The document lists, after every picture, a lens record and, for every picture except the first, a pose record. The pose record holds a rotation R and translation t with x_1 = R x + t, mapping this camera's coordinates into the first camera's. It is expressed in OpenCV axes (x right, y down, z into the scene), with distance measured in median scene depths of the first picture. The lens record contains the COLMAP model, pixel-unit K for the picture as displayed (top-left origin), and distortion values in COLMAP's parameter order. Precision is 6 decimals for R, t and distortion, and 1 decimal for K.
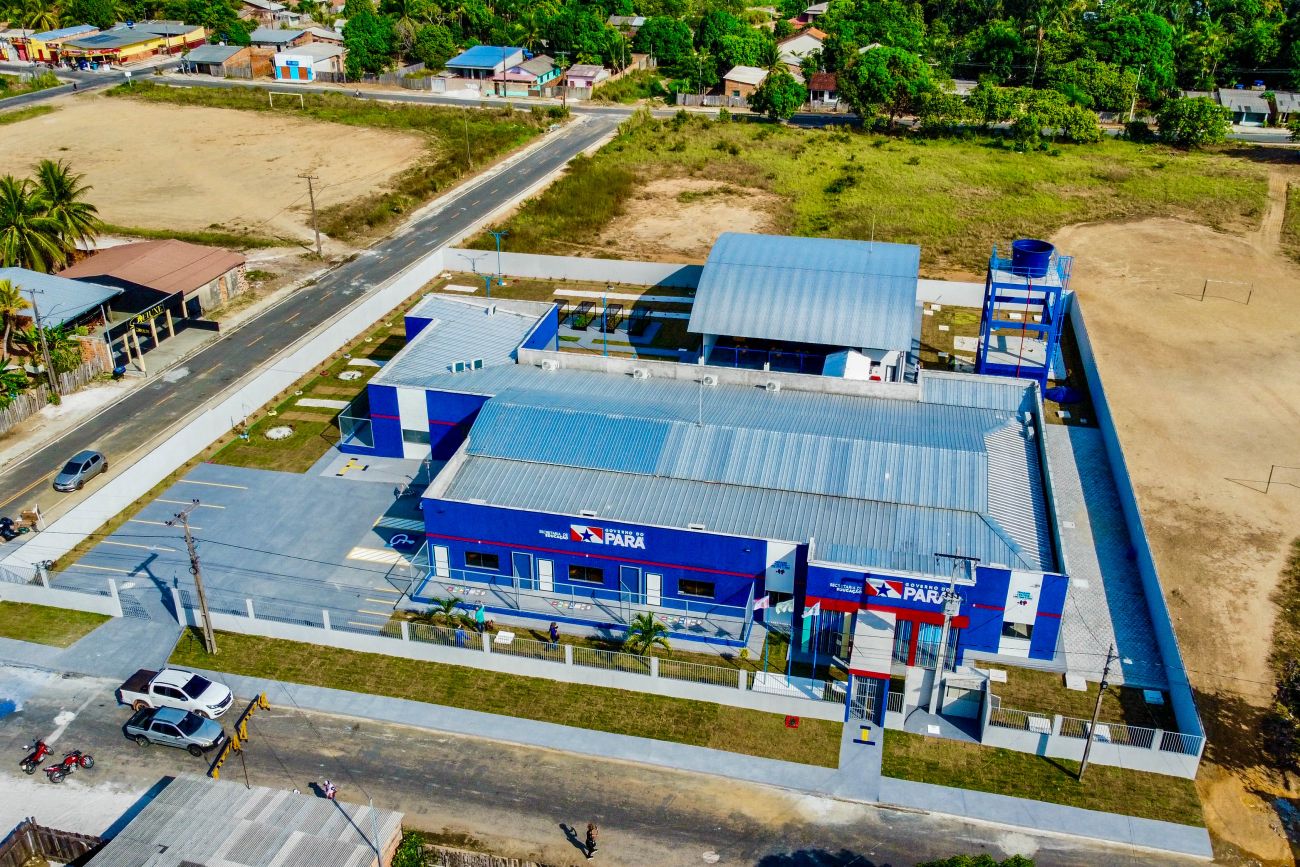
lens RADIAL K [[1167.6, 0, 650.0], [0, 1167.6, 433.5], [0, 0, 1]] dist [0.005477, -0.023485]
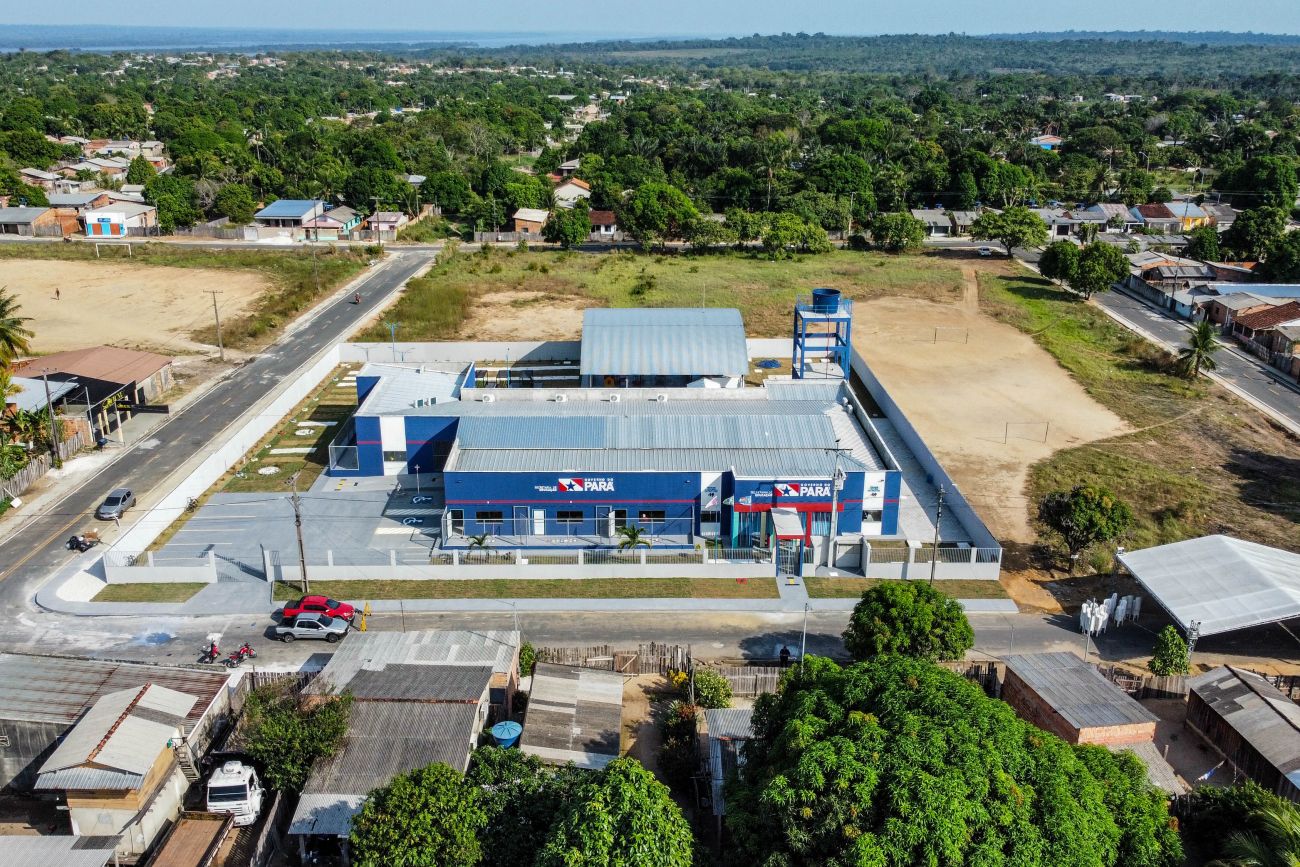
lens RADIAL K [[1167.6, 0, 650.0], [0, 1167.6, 433.5], [0, 0, 1]] dist [0.005477, -0.023485]
pose [[0.970954, -0.076864, 0.226584, -0.133915], [0.107175, 0.986395, -0.124650, 0.102880], [-0.213920, 0.145314, 0.965982, -0.180073]]
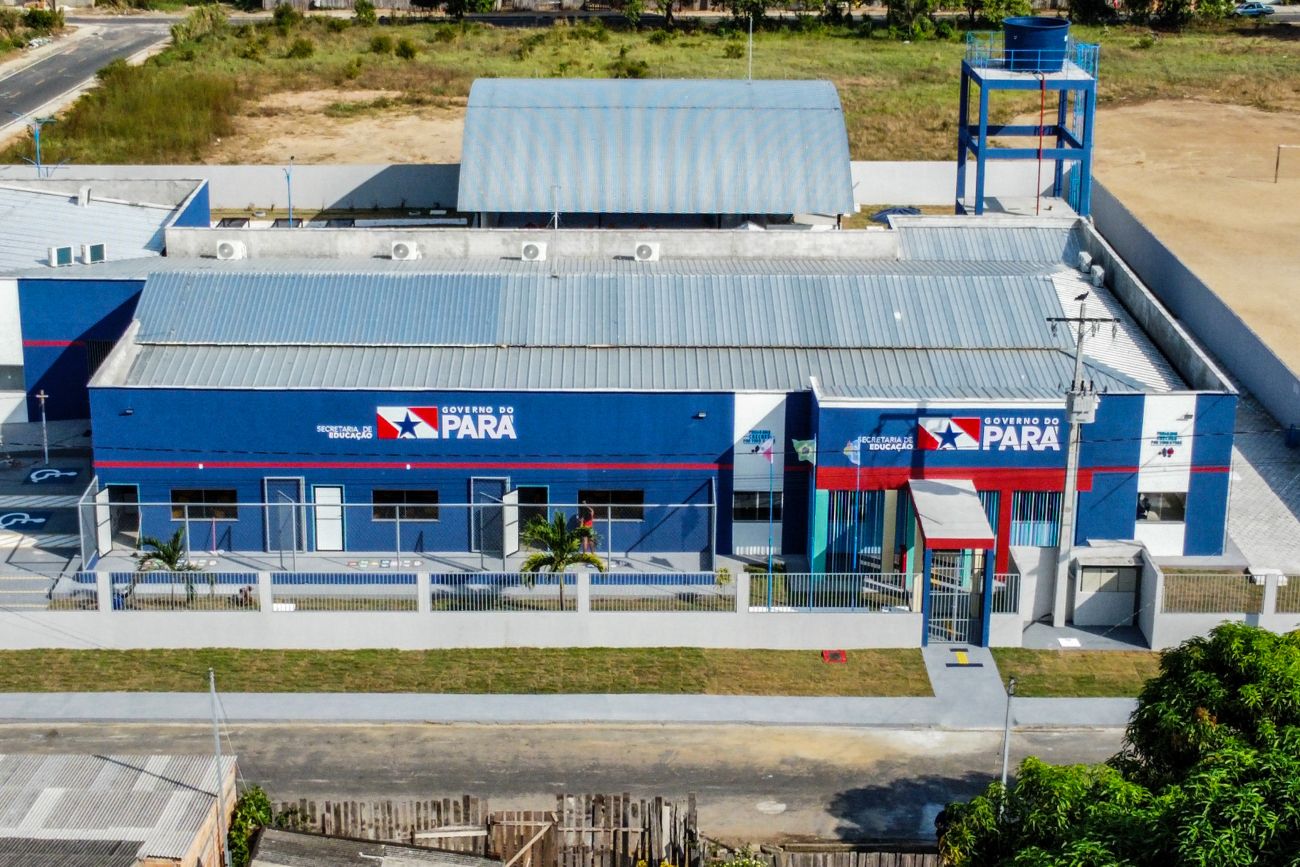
lens RADIAL K [[2335.0, 0, 650.0], [0, 2335.0, 433.5], [0, 0, 1]] dist [0.015888, -0.126890]
pose [[0.971758, -0.066839, 0.226314, -0.095105], [0.101886, 0.983889, -0.146906, 0.130703], [-0.212849, 0.165816, 0.962912, -0.042978]]
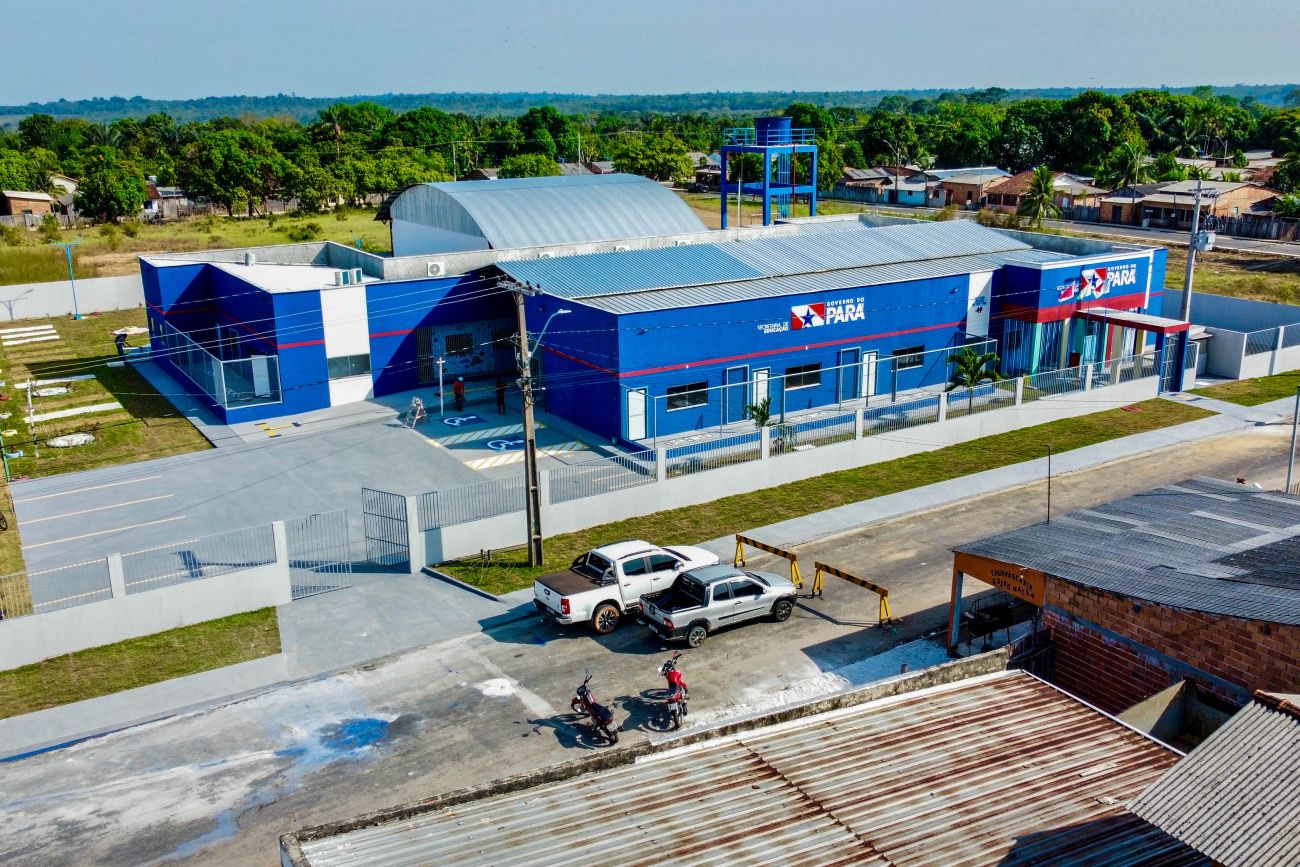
lens RADIAL K [[1167.6, 0, 650.0], [0, 1167.6, 433.5], [0, 0, 1]] dist [0.005477, -0.023485]
pose [[0.704939, -0.206802, 0.678449, -0.336199], [0.333244, 0.940965, -0.059434, 0.084951], [-0.626106, 0.267986, 0.732239, 0.250900]]
